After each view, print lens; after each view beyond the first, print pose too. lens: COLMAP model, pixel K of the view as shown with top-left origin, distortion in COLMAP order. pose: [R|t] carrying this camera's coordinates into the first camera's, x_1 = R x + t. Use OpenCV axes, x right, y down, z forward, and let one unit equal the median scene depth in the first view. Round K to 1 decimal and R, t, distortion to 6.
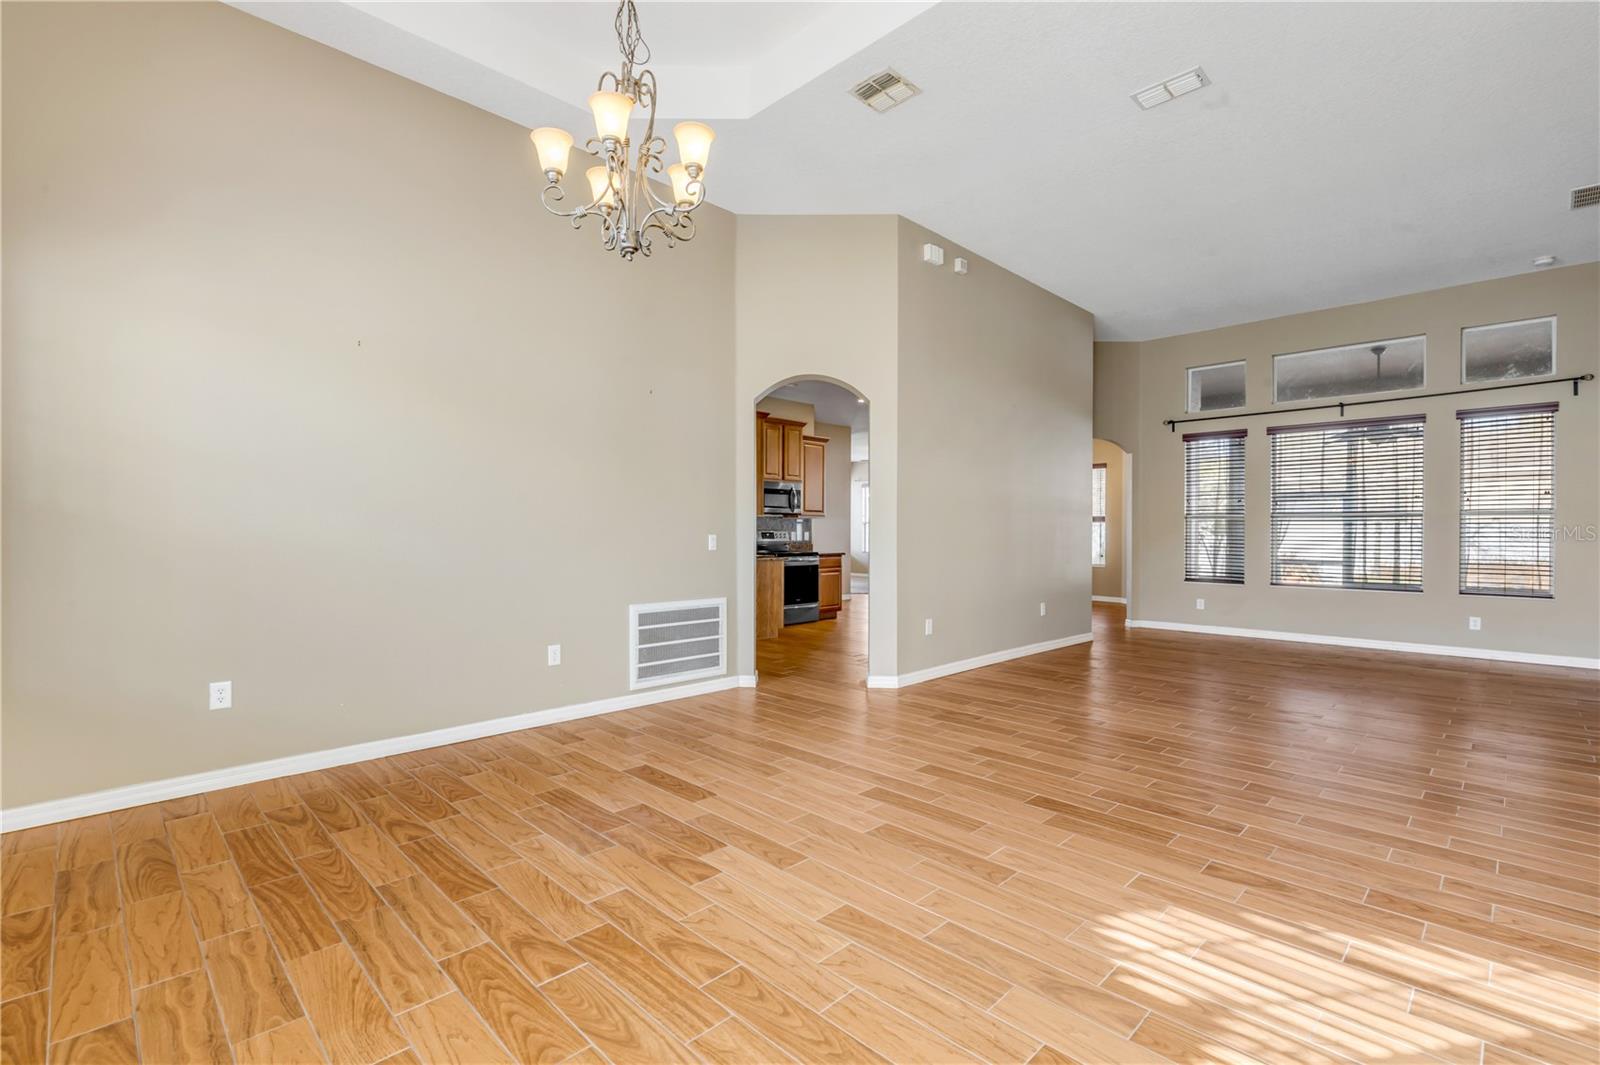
lens RADIAL K [[723.7, 0, 797.7], [0, 723.7, 532.0], [0, 0, 1]] dist [0.010487, -0.000312]
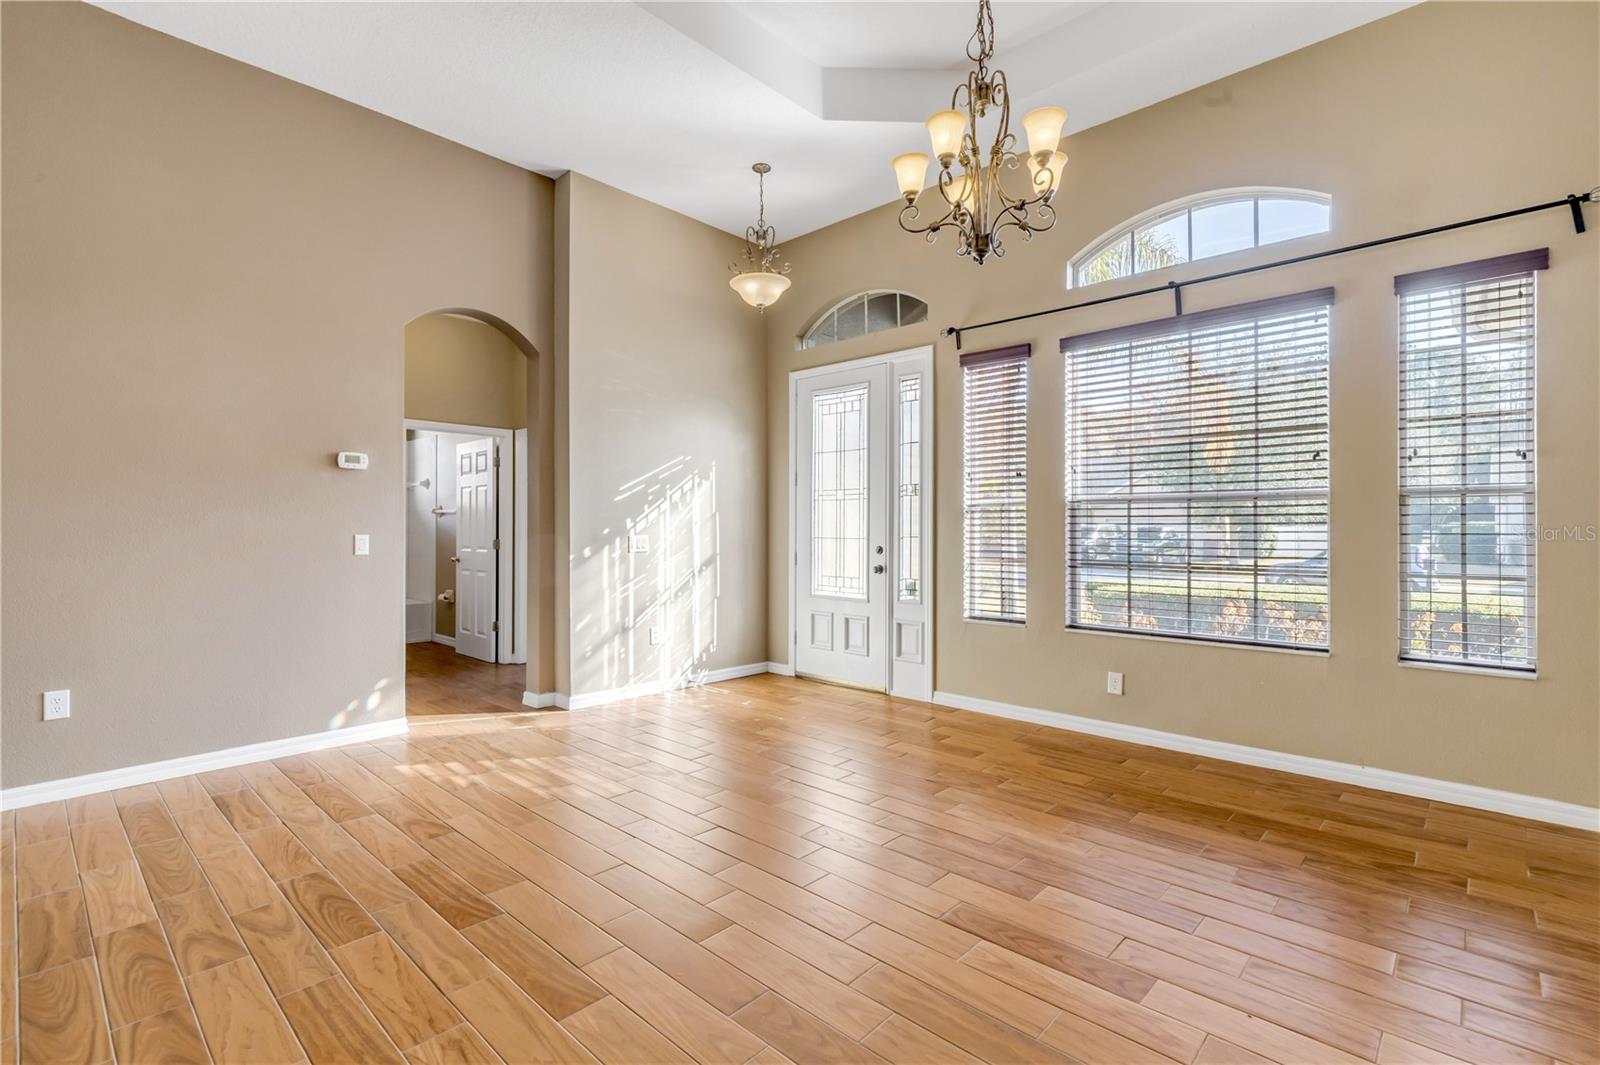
lens RADIAL K [[723.7, 0, 797.7], [0, 723.7, 532.0], [0, 0, 1]] dist [0.010487, -0.000312]
pose [[-0.999359, -0.005757, -0.035323, 0.061810], [-0.005979, 0.999963, 0.006202, -0.007677], [0.035286, 0.006409, -0.999357, 2.092778]]
